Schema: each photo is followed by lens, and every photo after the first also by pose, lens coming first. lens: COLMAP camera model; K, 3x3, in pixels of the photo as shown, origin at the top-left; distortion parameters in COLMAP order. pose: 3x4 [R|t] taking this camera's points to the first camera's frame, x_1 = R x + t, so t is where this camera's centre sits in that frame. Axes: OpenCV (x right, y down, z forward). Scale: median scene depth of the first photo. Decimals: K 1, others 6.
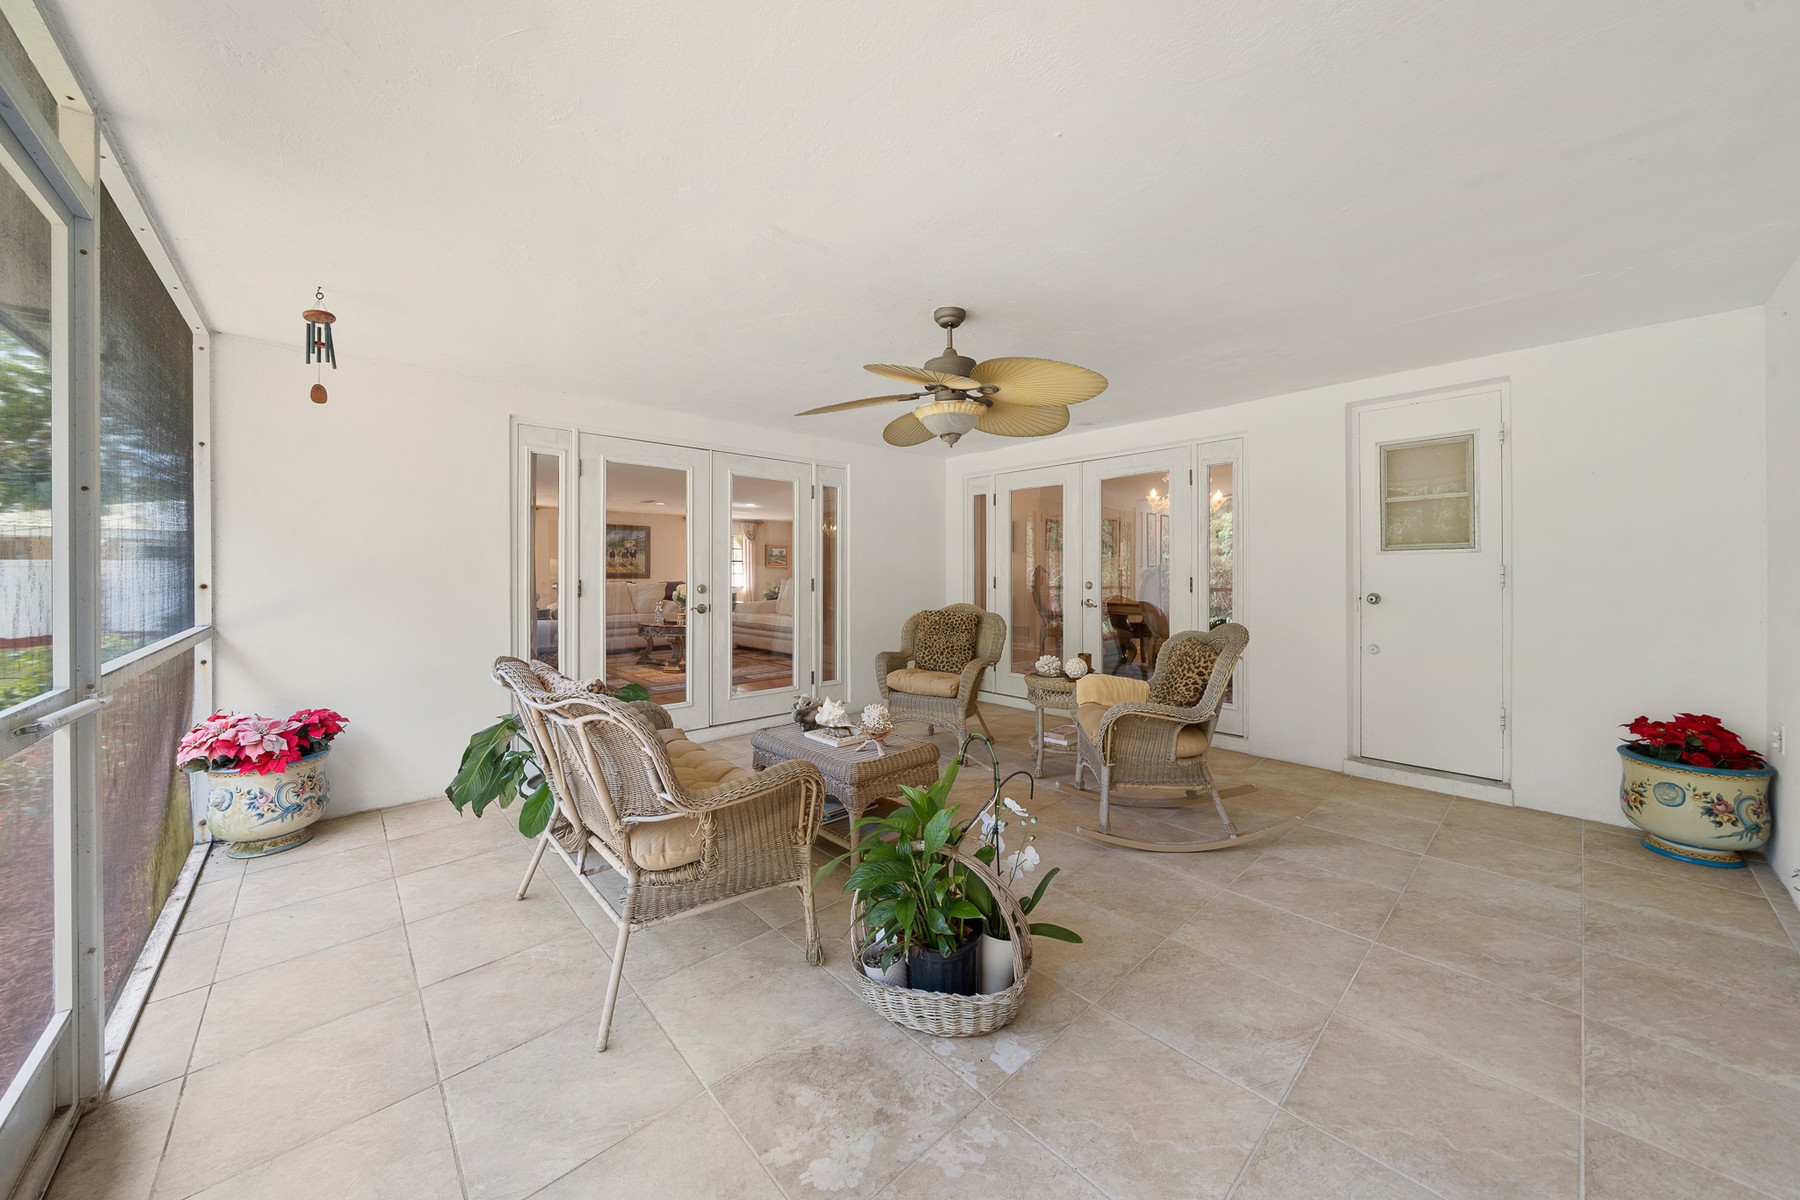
lens RADIAL K [[624.6, 0, 894.3], [0, 624.6, 579.4], [0, 0, 1]] dist [-0.007961, -0.000022]
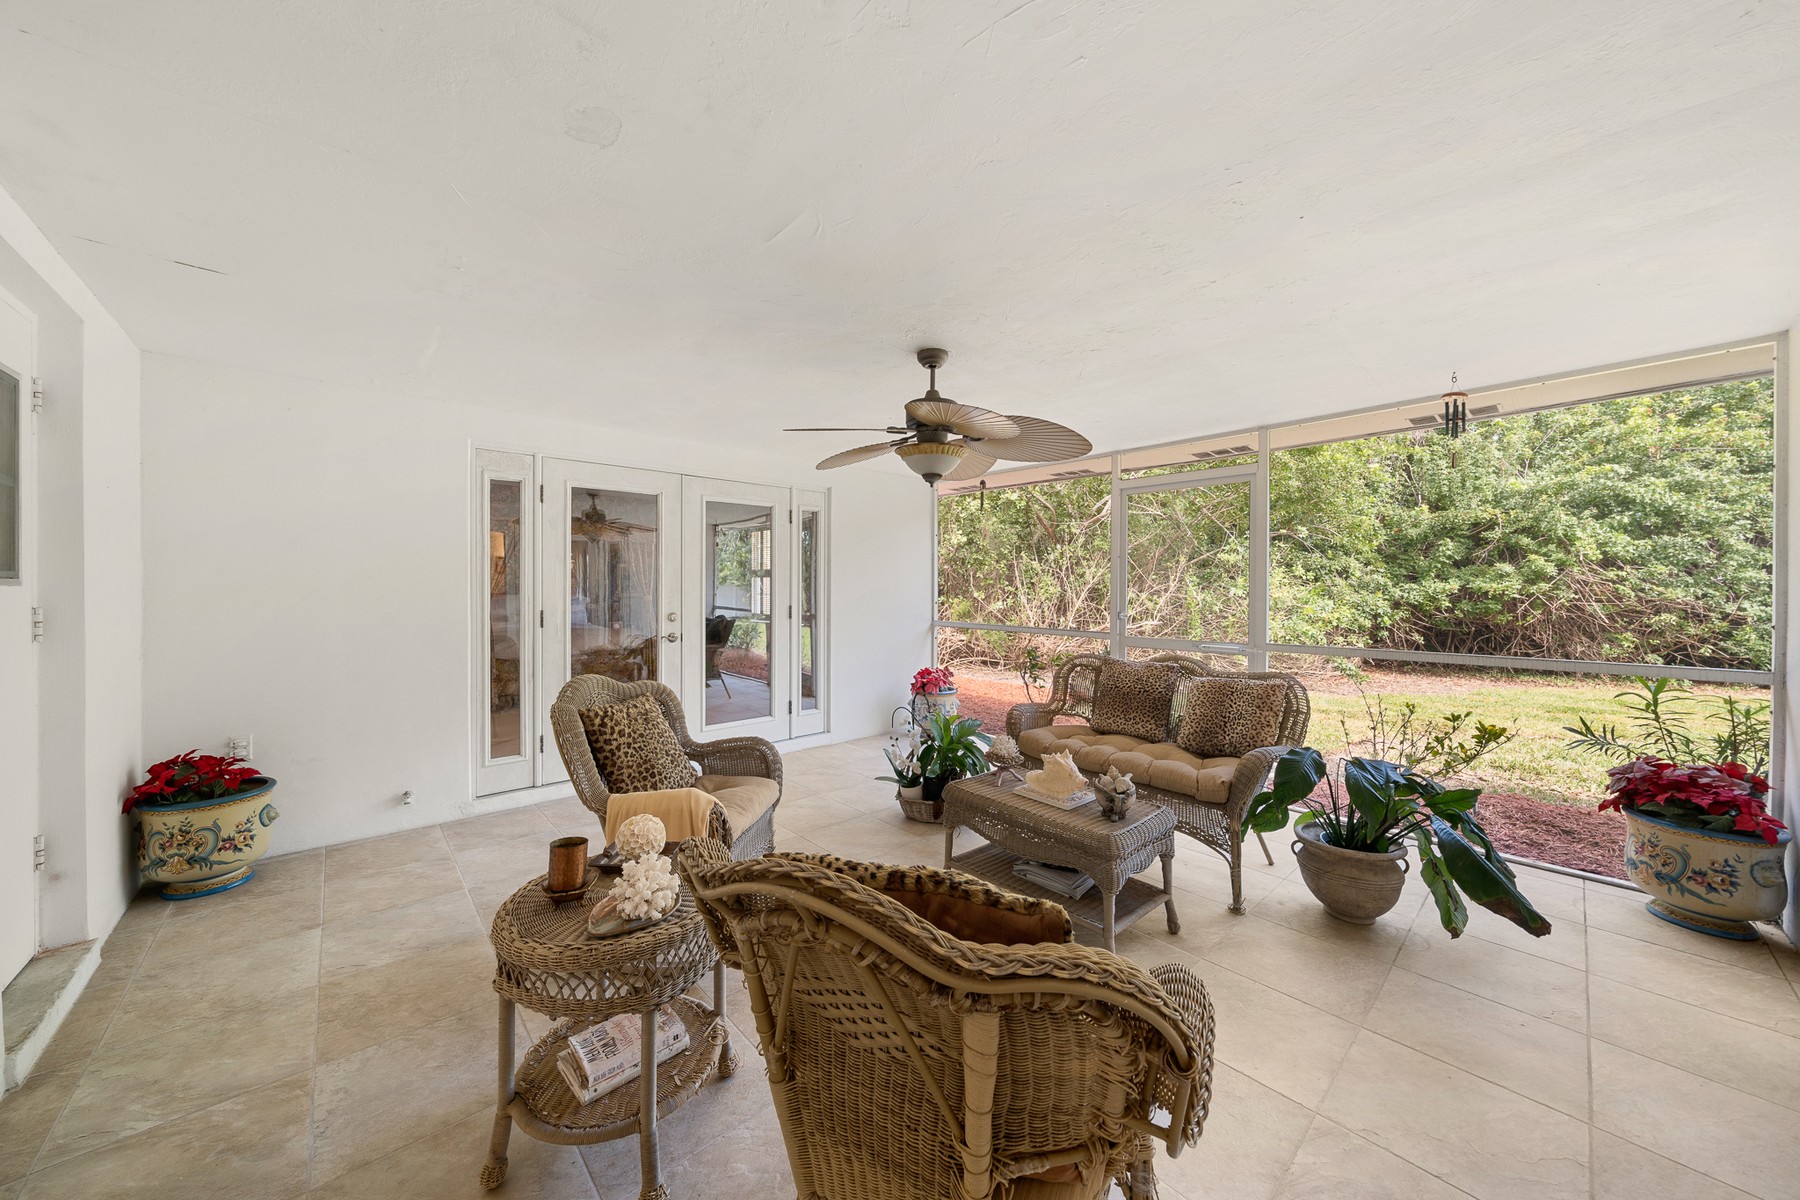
lens RADIAL K [[624.6, 0, 894.3], [0, 624.6, 579.4], [0, 0, 1]] dist [-0.007961, -0.000022]
pose [[-0.999999, -0.000353, -0.001490, 0.155406], [-0.000355, 0.999999, 0.001381, -0.063244], [0.001490, 0.001381, -0.999998, 2.018760]]
